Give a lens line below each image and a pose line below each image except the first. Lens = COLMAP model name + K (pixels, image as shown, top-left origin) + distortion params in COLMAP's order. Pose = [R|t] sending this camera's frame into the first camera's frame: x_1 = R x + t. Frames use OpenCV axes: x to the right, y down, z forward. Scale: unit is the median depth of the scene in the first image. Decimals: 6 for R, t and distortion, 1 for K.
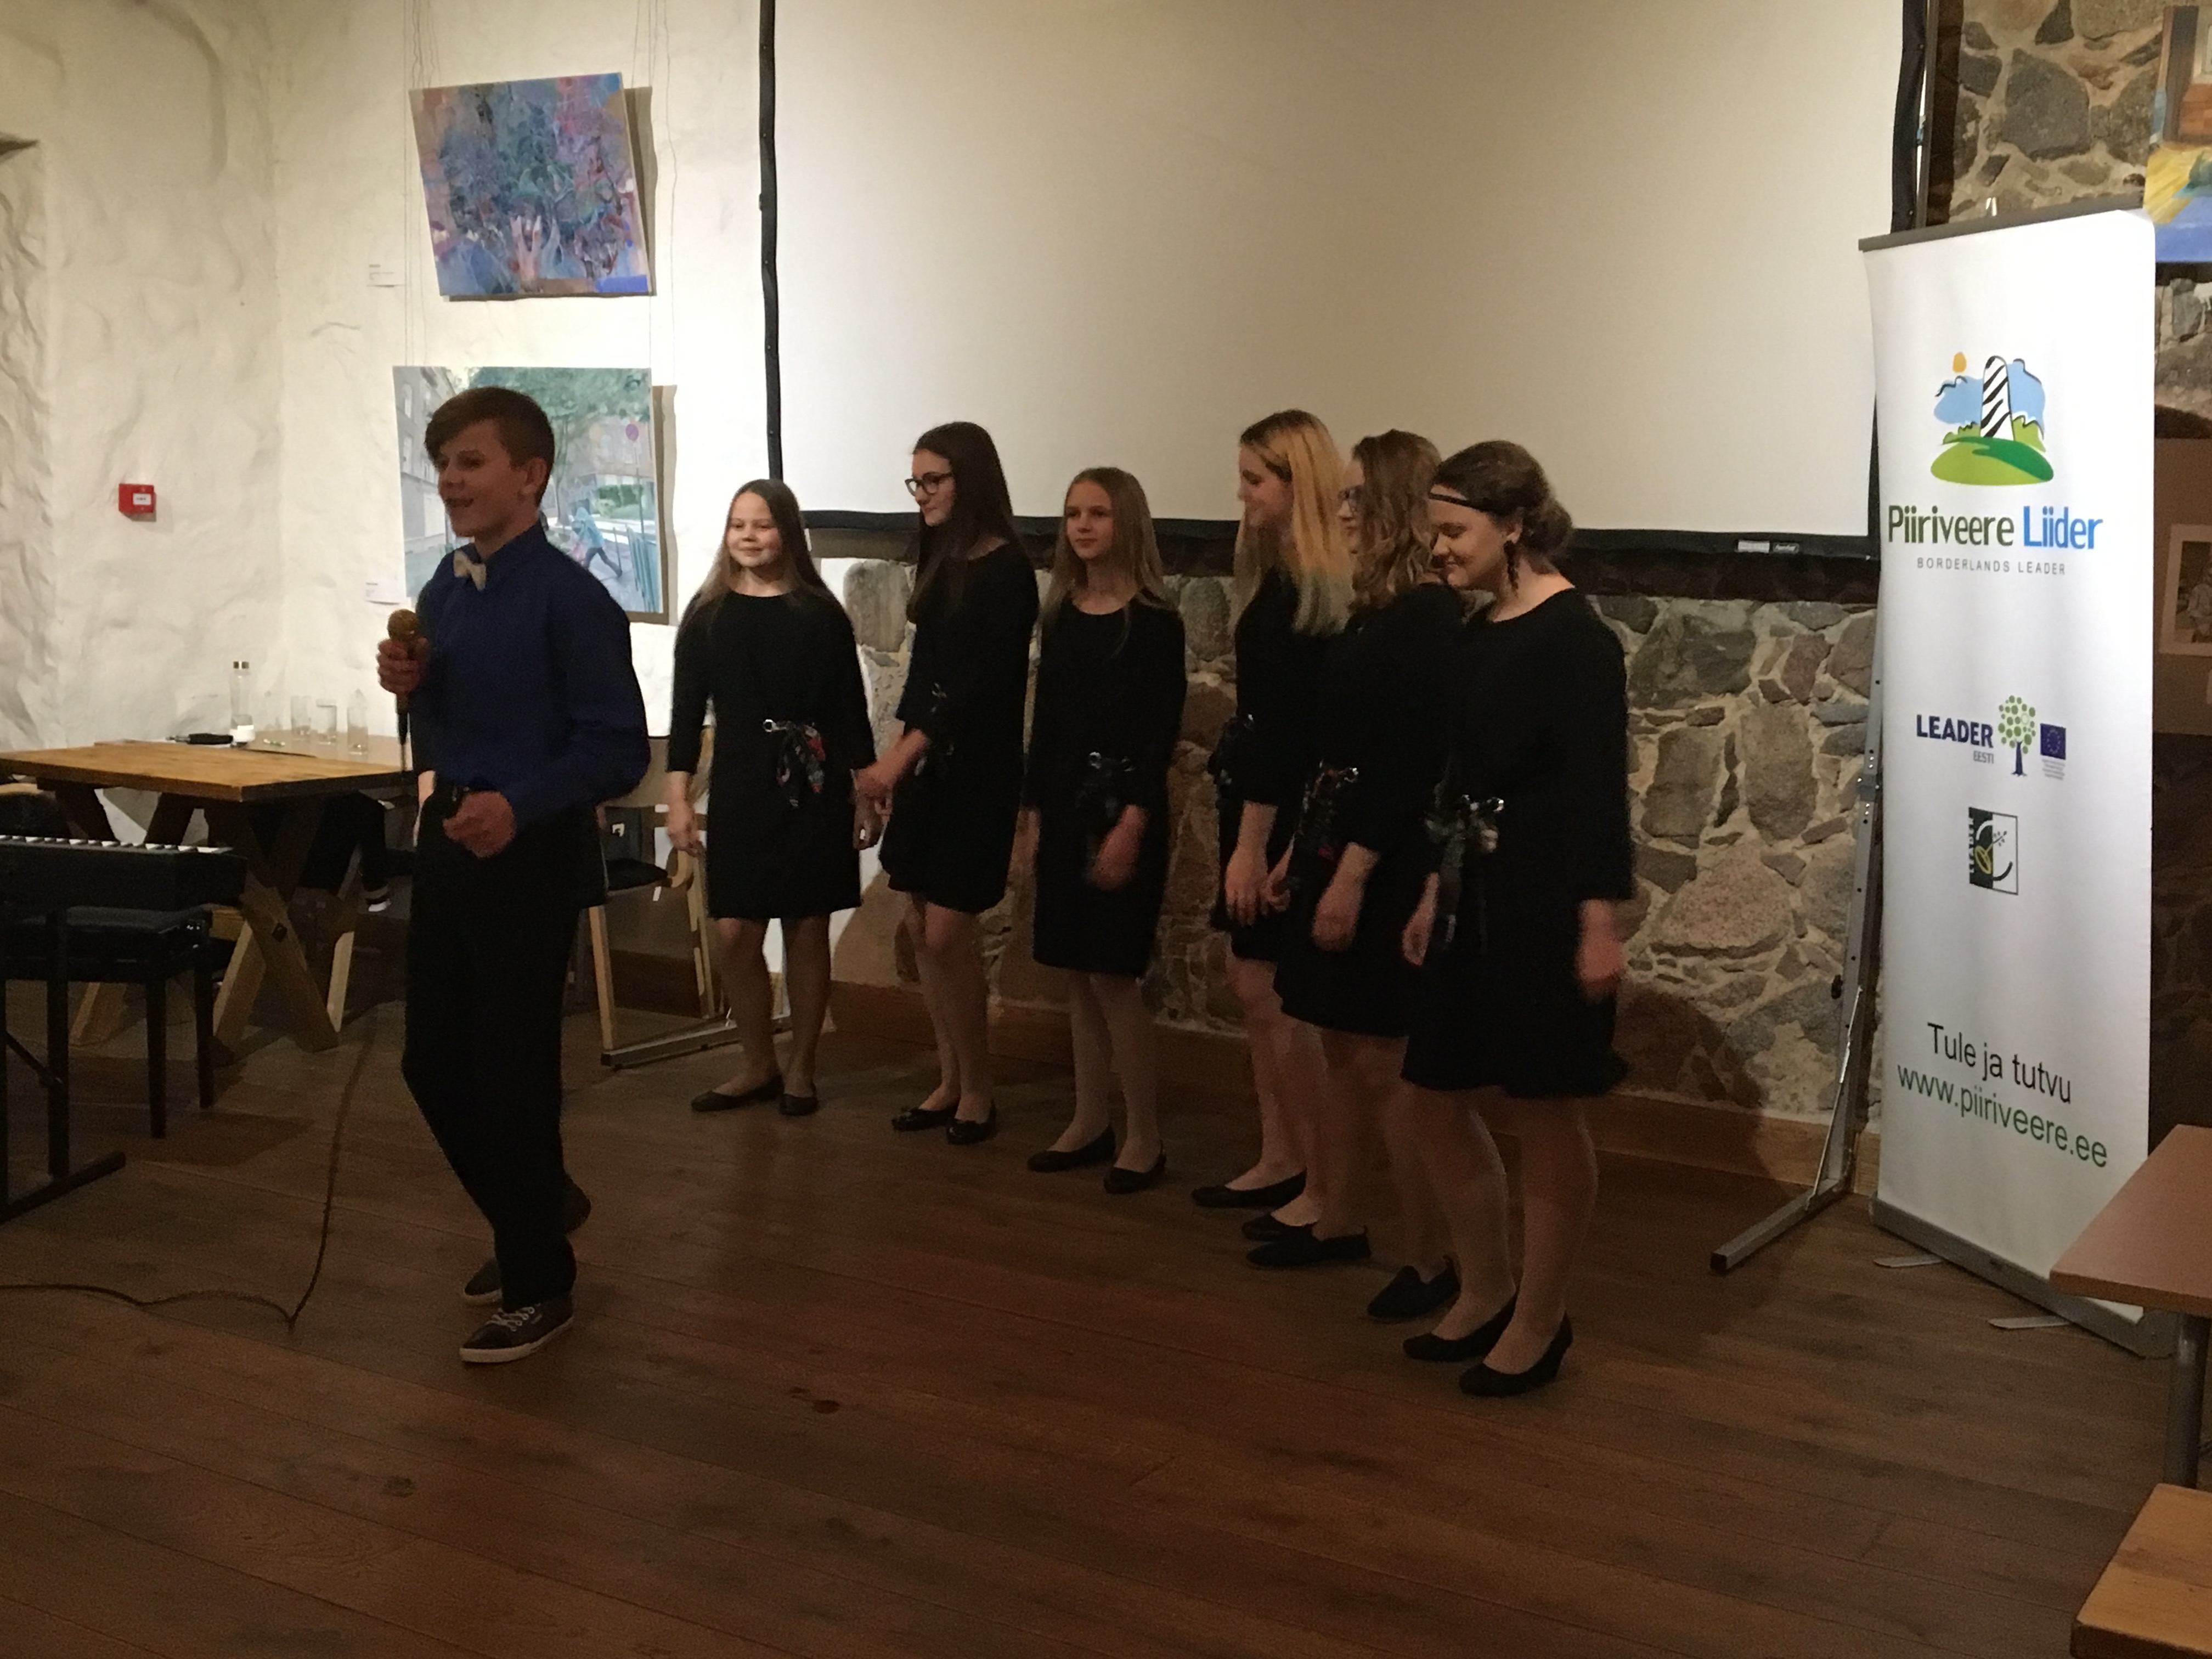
lens RADIAL K [[2510.4, 0, 1082.3], [0, 2510.4, 836.7], [0, 0, 1]] dist [0.057740, 0.000000]
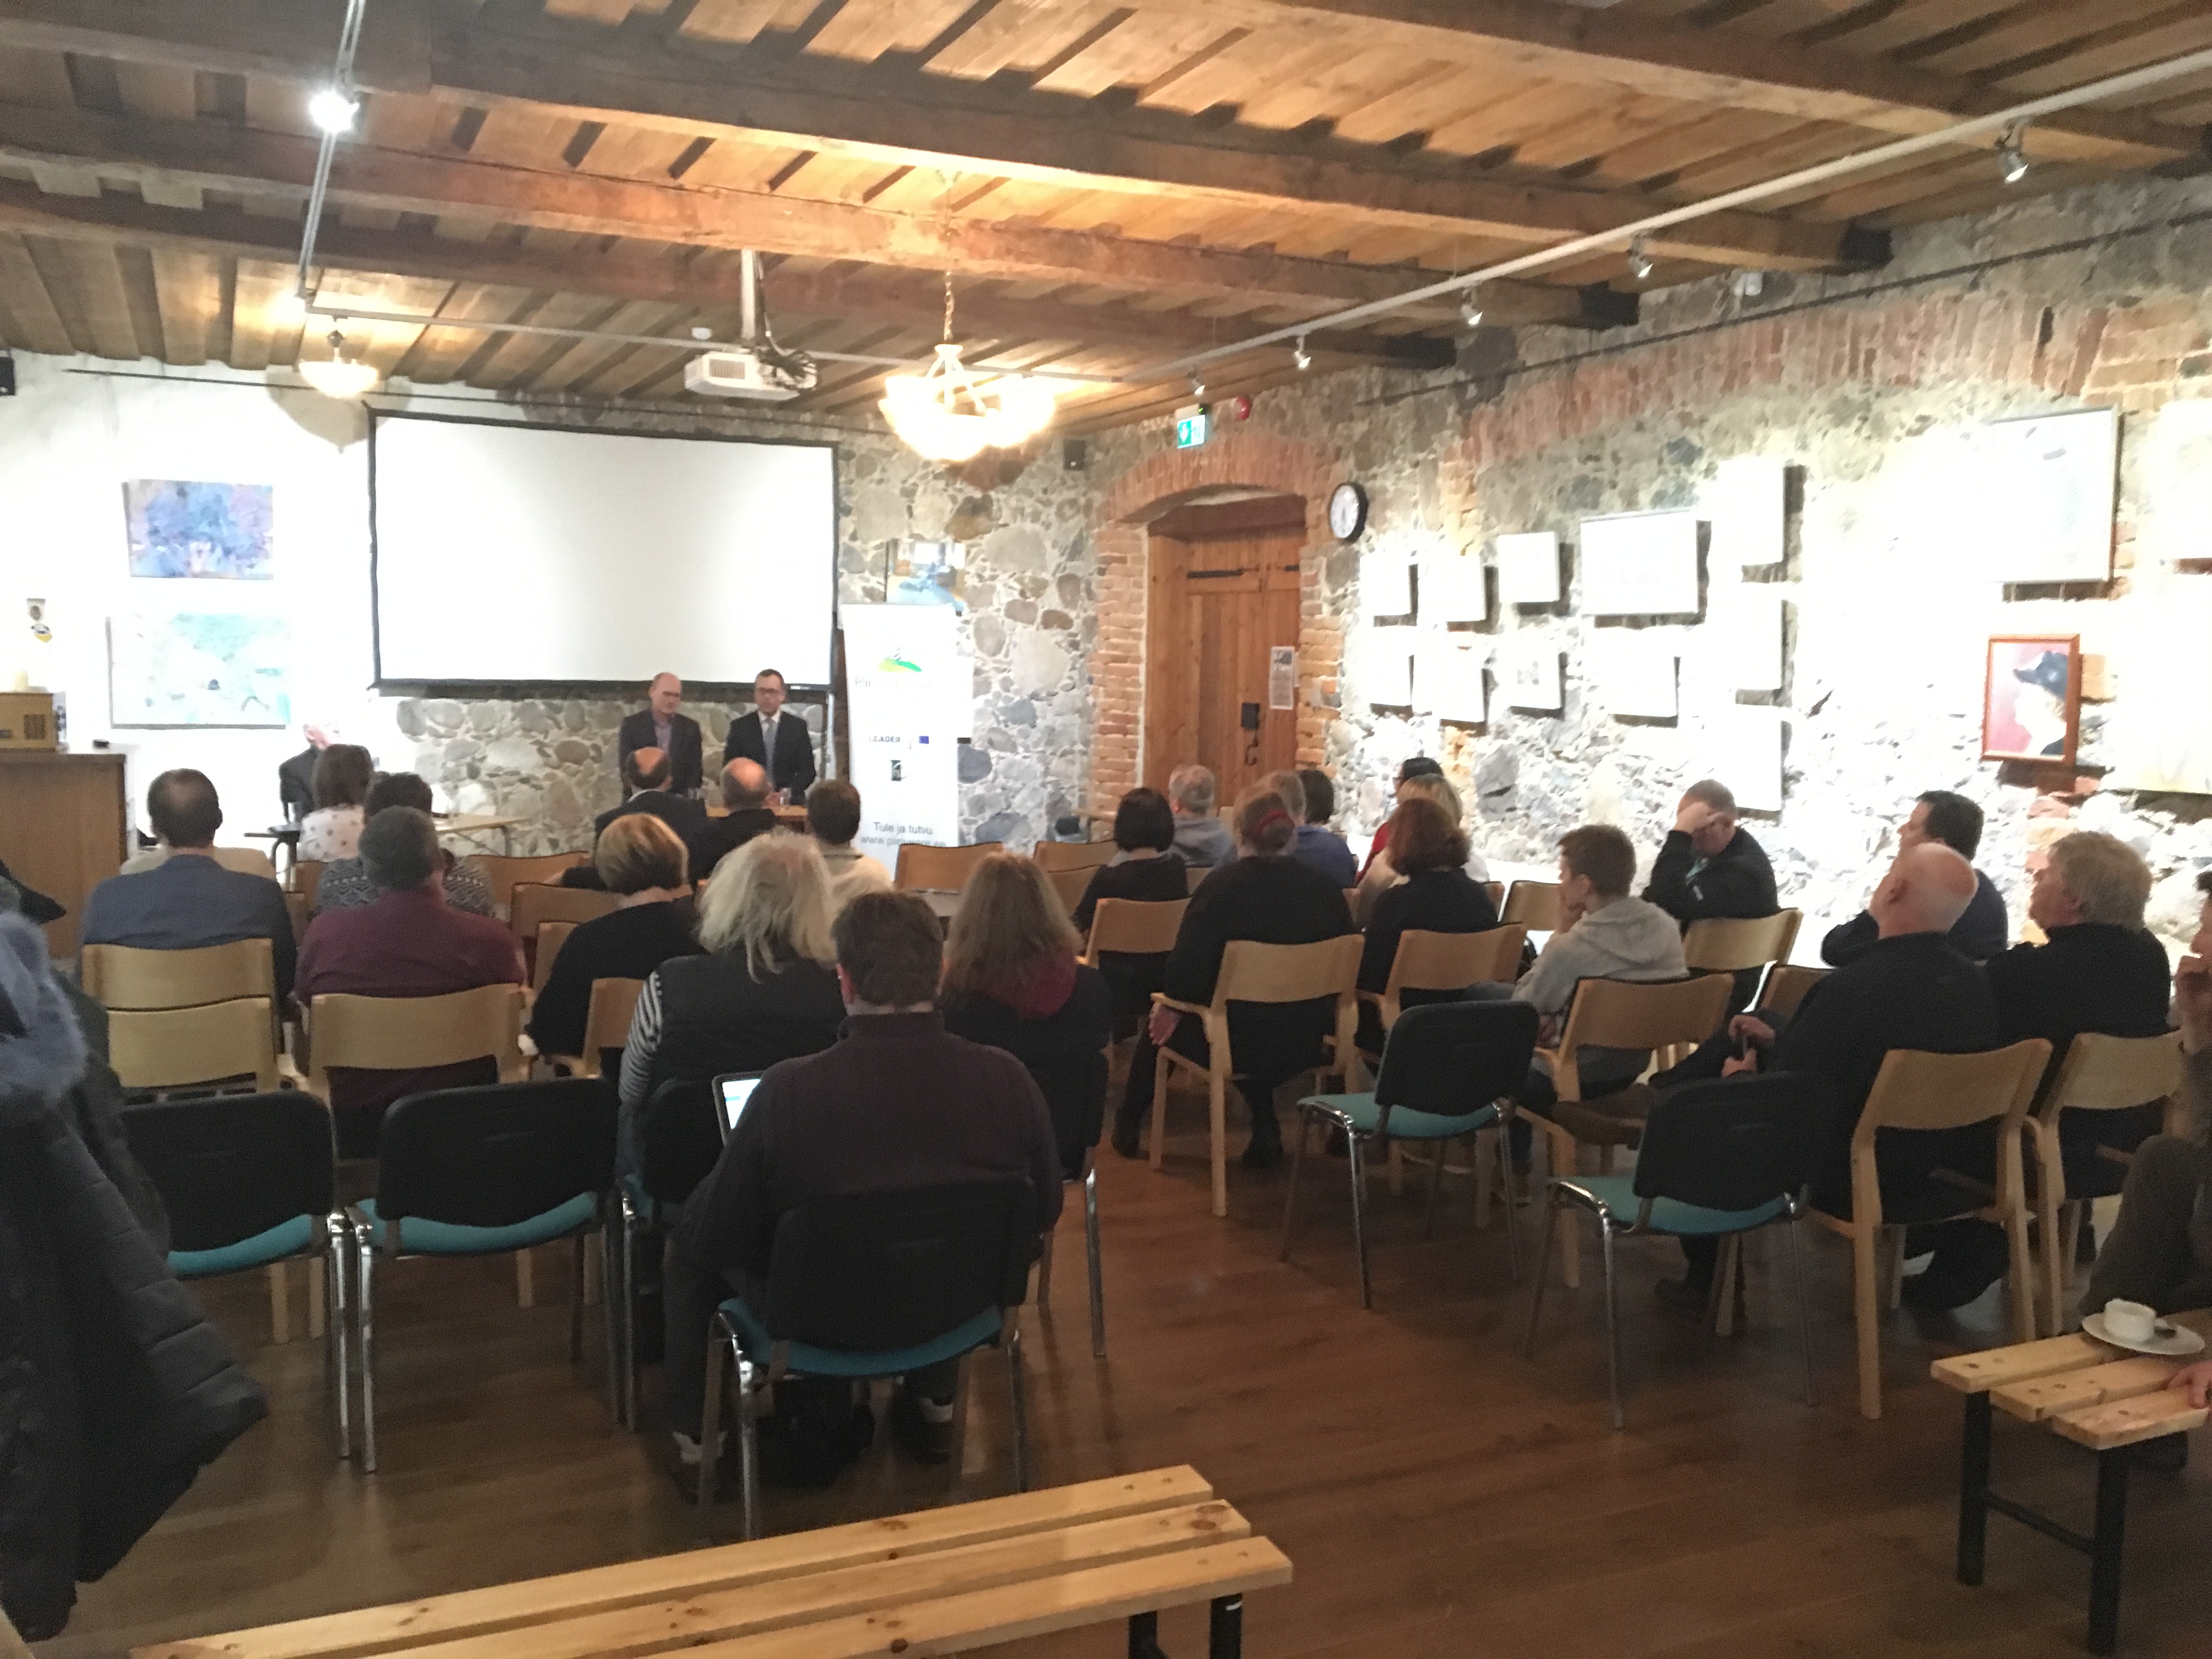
lens RADIAL K [[1840.5, 0, 1129.0], [0, 1840.5, 816.3], [0, 0, 1]] dist [0.106989, -0.119631]
pose [[0.562810, -0.093054, 0.821332, -1.110315], [0.098906, 0.994085, 0.044852, -0.010239], [-0.820648, 0.055991, 0.568685, -0.529654]]
